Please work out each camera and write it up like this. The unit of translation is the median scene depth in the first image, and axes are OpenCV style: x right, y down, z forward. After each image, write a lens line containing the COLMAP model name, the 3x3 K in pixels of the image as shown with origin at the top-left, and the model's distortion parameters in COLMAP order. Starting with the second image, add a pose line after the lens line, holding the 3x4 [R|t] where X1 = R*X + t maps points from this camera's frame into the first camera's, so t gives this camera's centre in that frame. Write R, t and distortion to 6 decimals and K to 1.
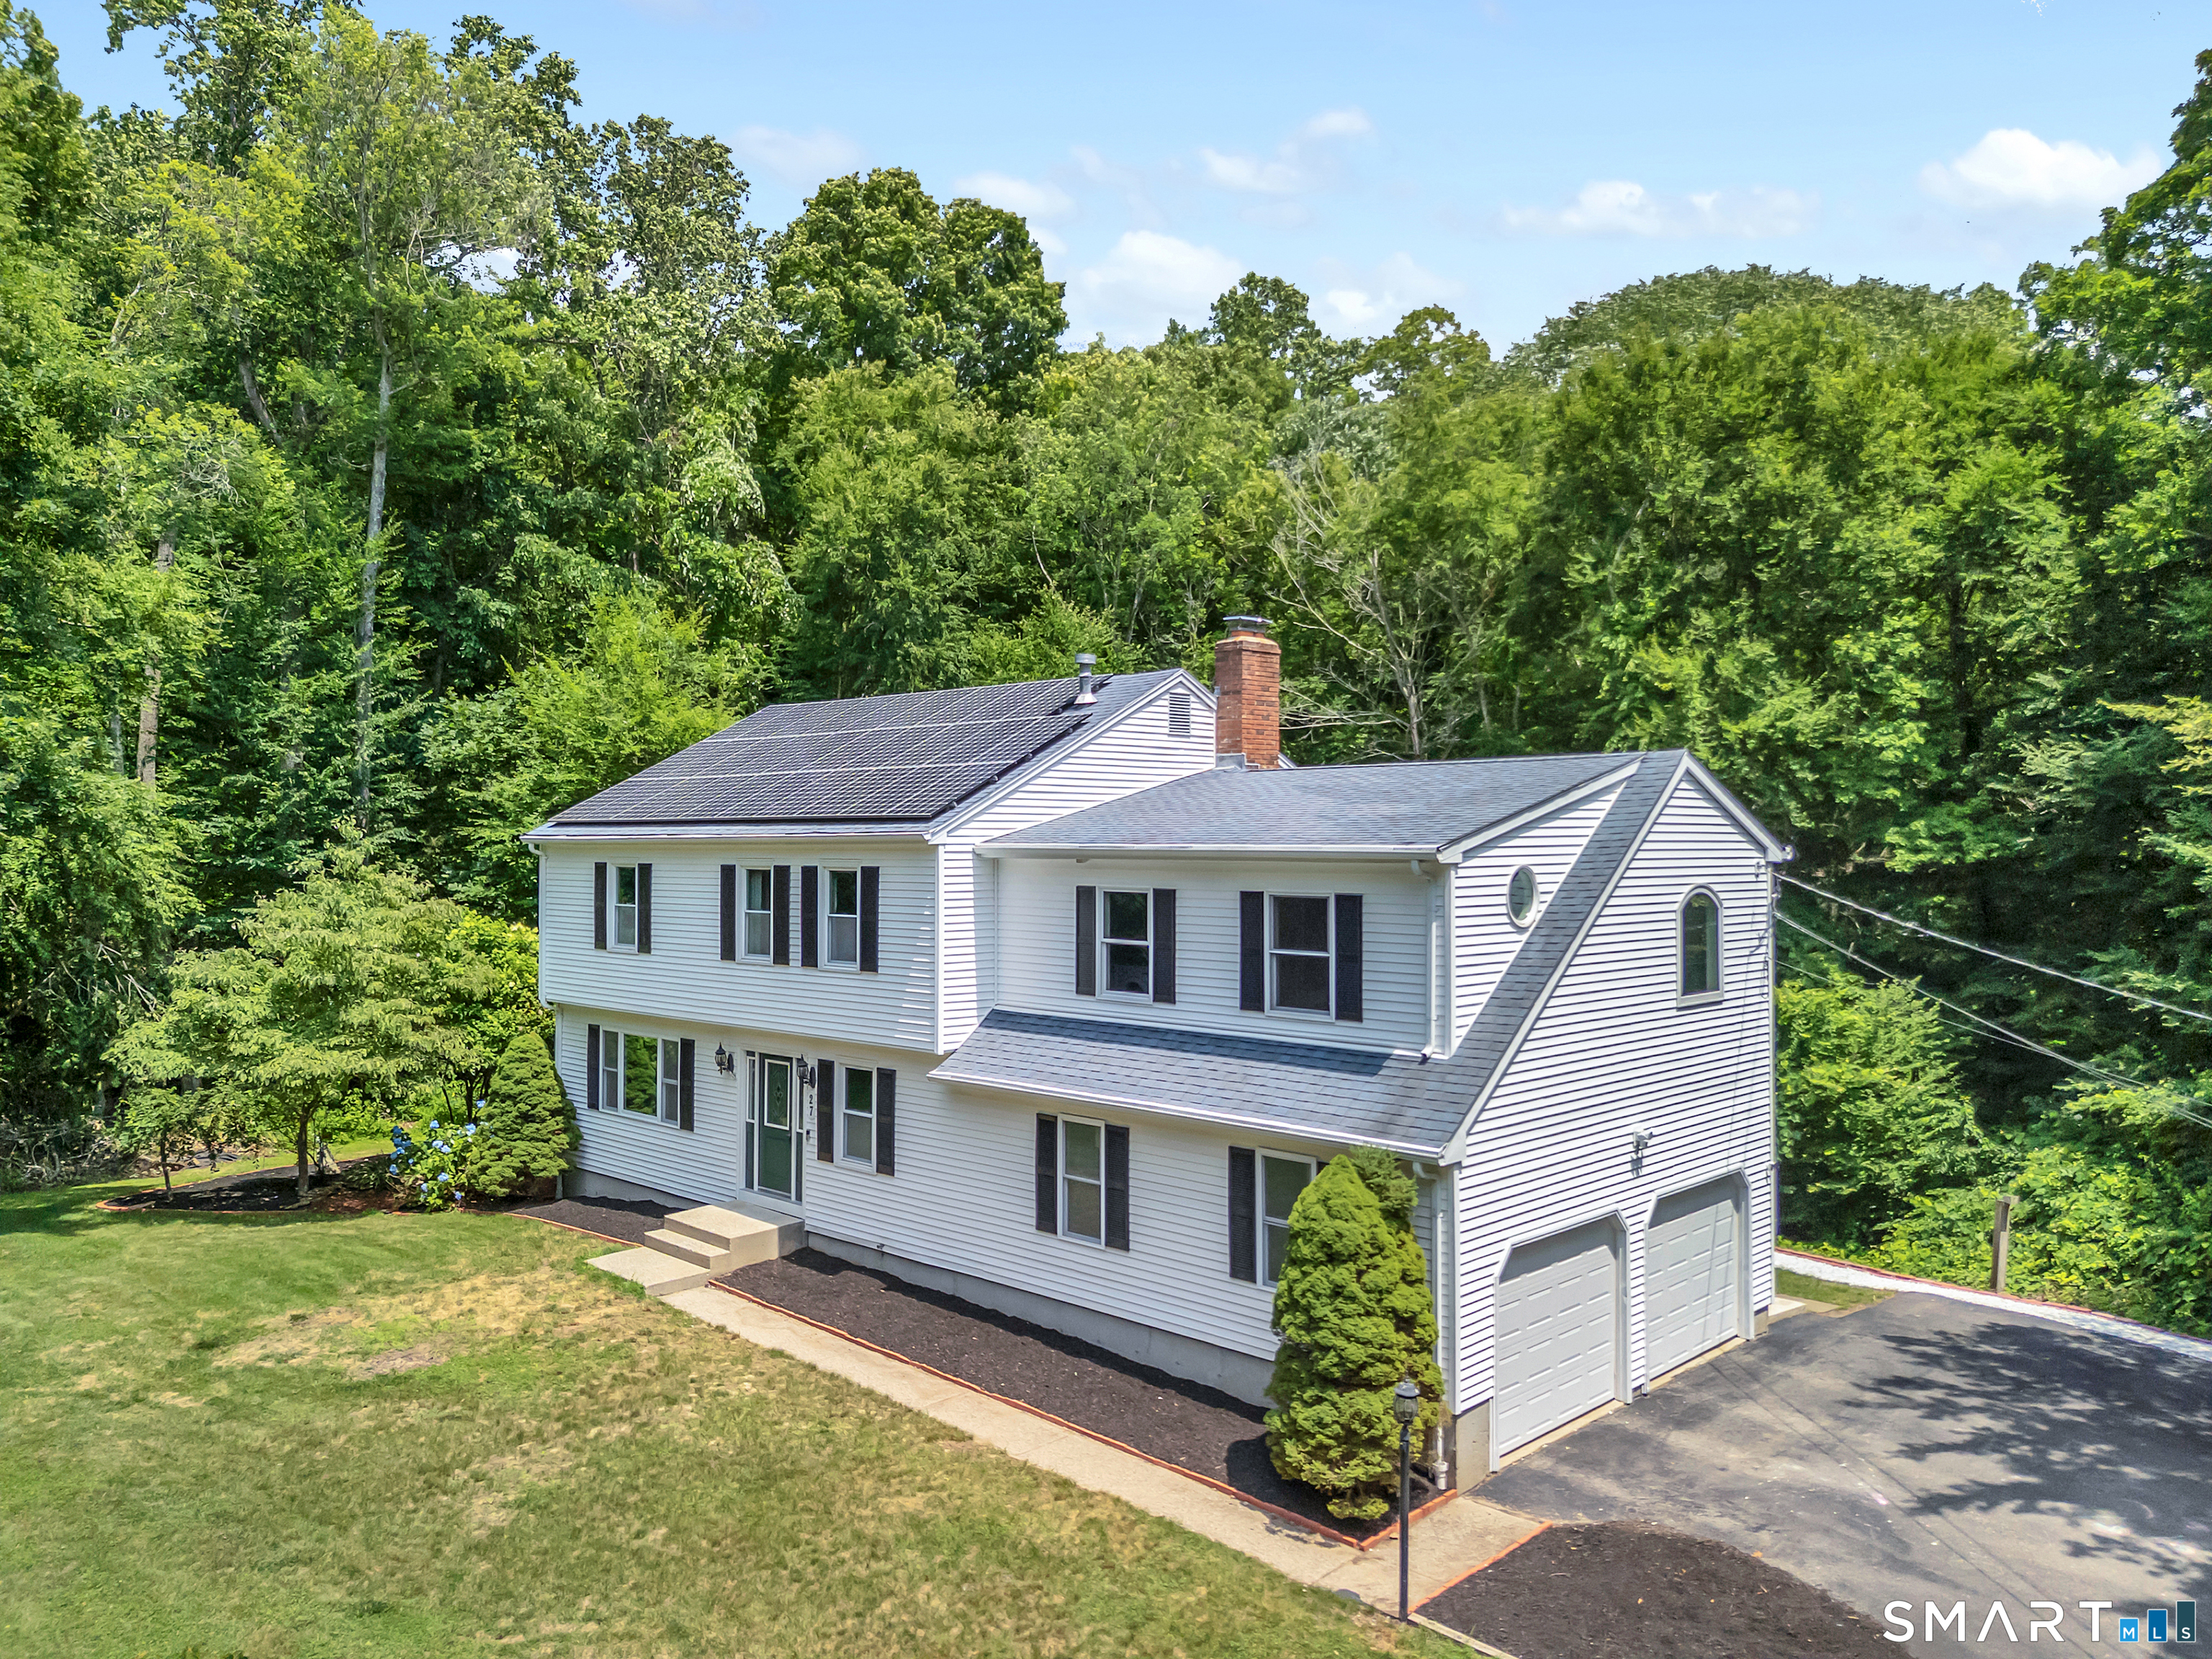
lens RADIAL K [[1634.8, 0, 1111.5], [0, 1634.8, 782.0], [0, 0, 1]] dist [0.030098, -0.008392]
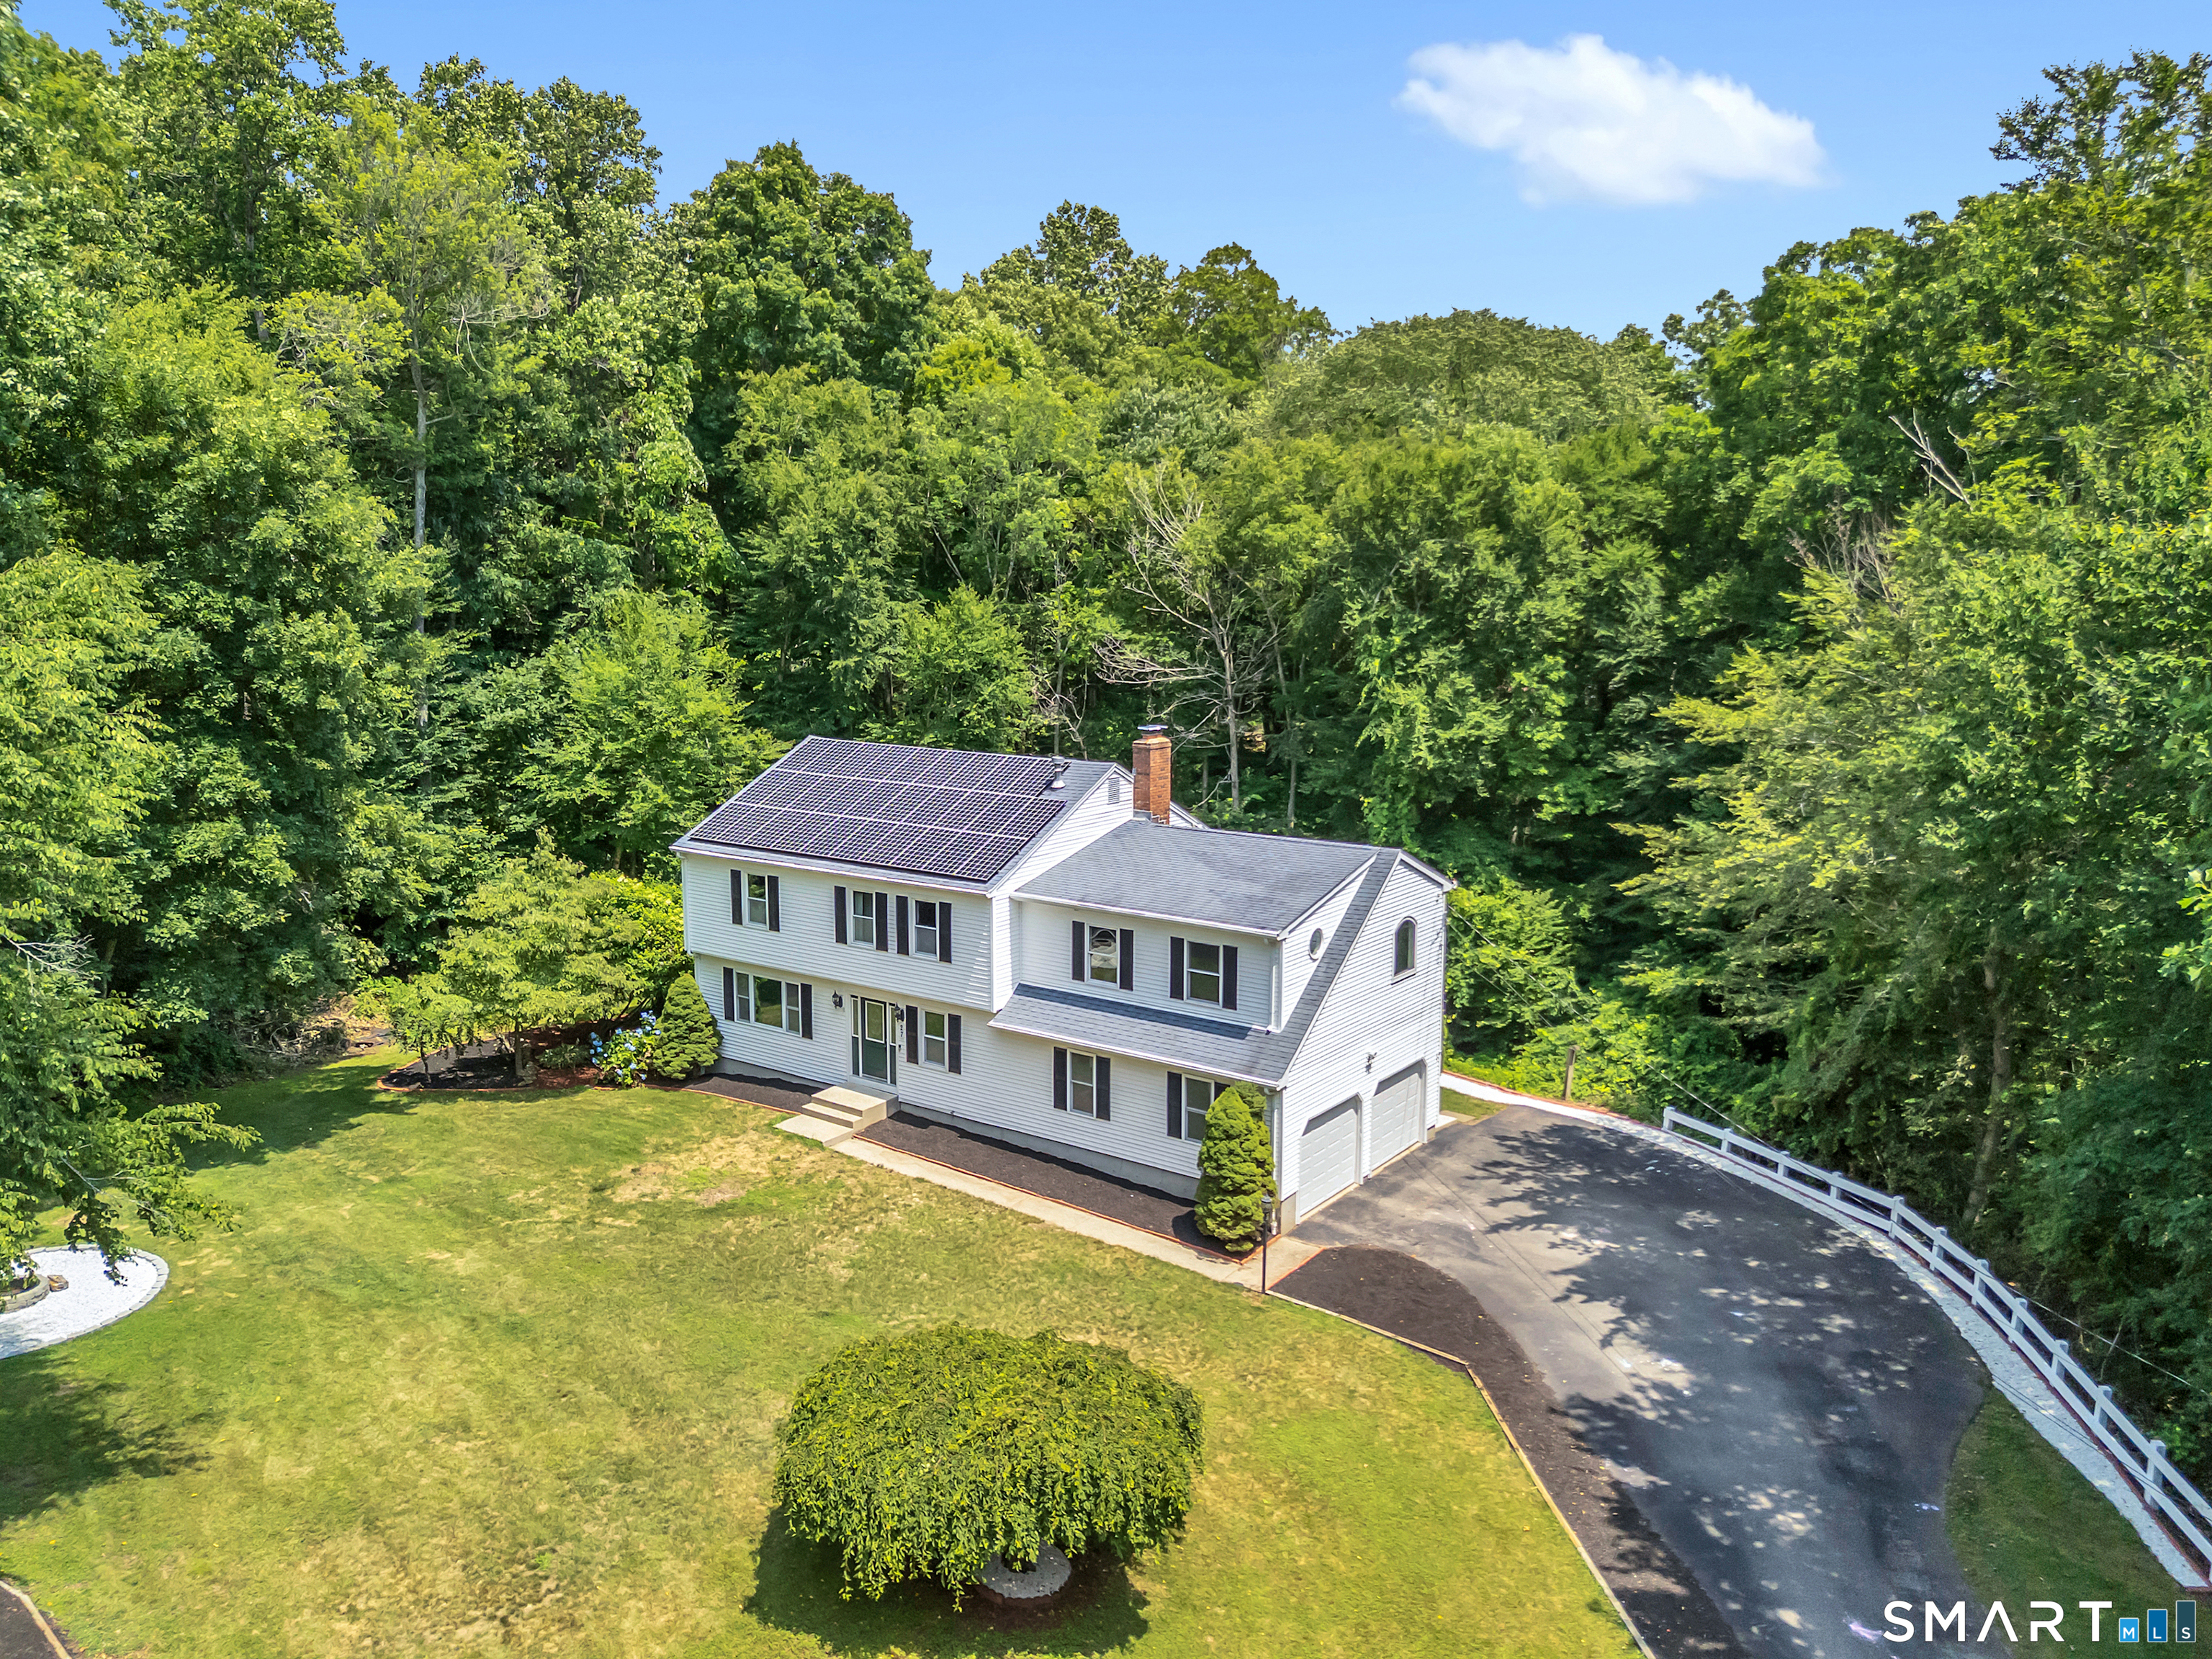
lens RADIAL K [[1634.0, 0, 1109.9], [0, 1634.0, 778.2], [0, 0, 1]] dist [0.054024, -0.002482]
pose [[0.990322, -0.015828, 0.137883, -0.228203], [-0.006336, 0.987284, 0.158839, -0.380574], [-0.138643, -0.158176, 0.977629, -0.742411]]
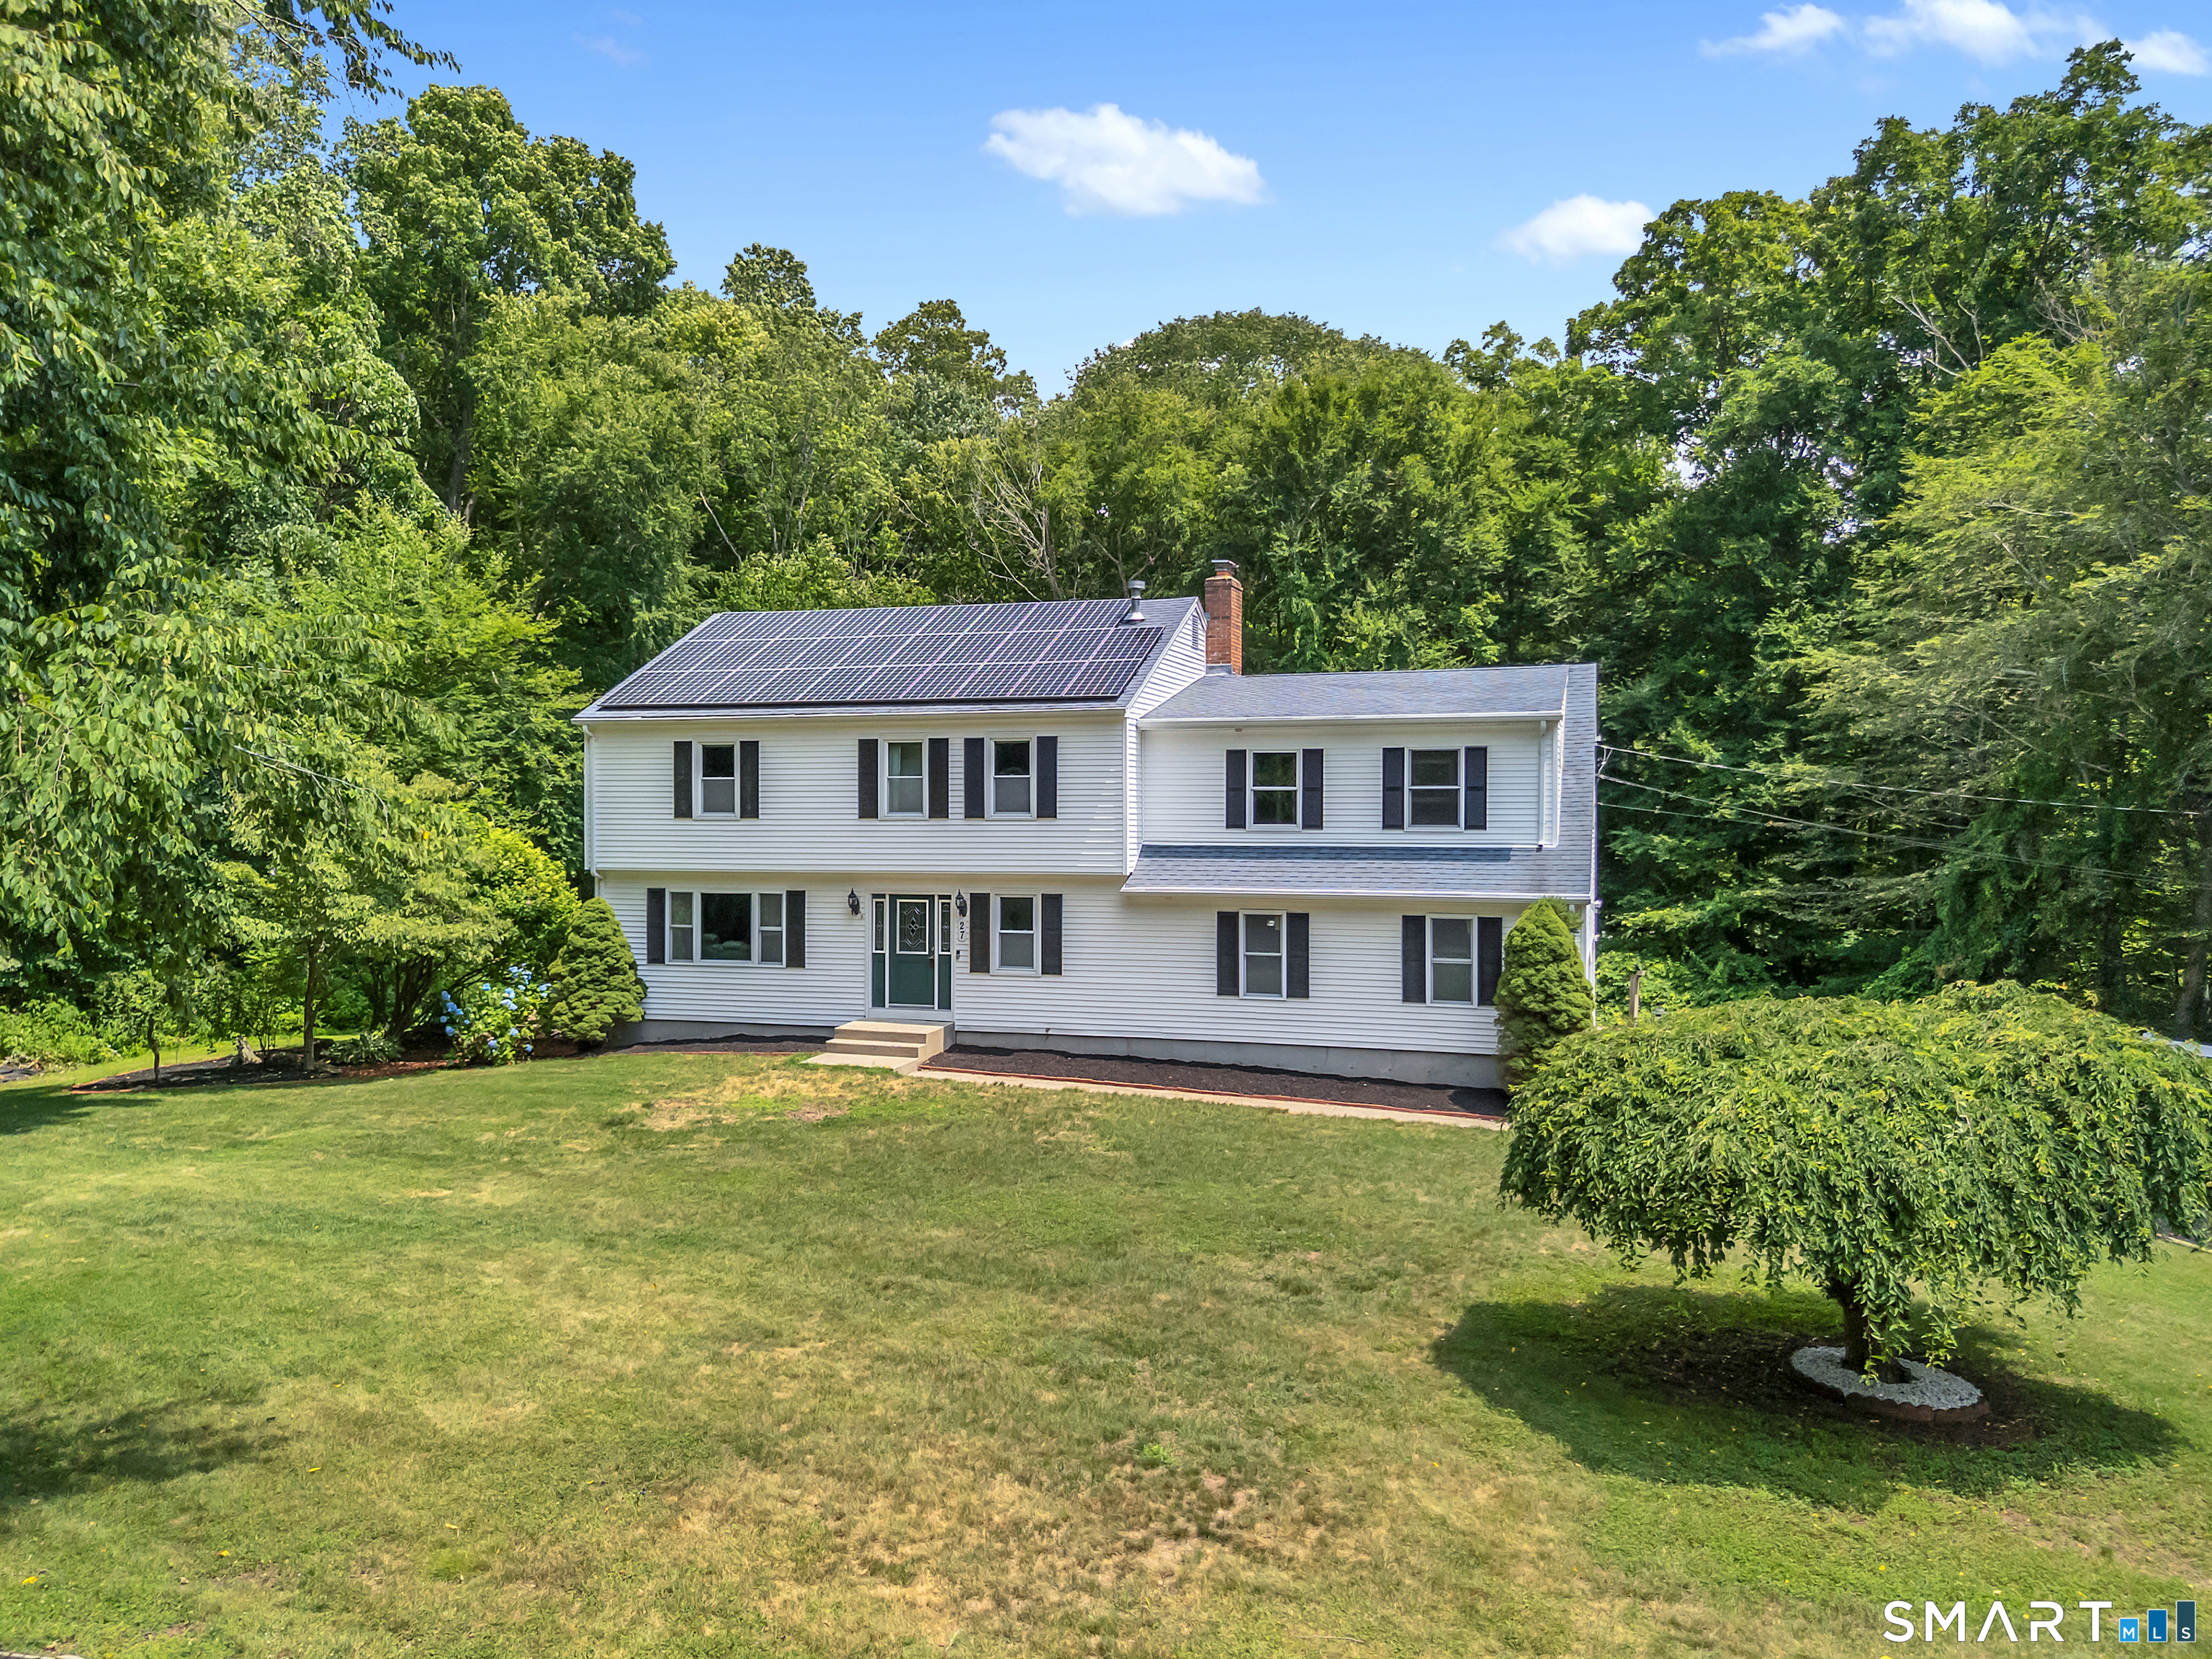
lens RADIAL K [[1634.8, 0, 1111.5], [0, 1634.8, 782.0], [0, 0, 1]] dist [0.030098, -0.008392]
pose [[0.893798, 0.007856, 0.448401, -0.732874], [-0.016122, 0.999763, 0.014621, 0.073517], [-0.448180, -0.020297, 0.893713, -0.184420]]
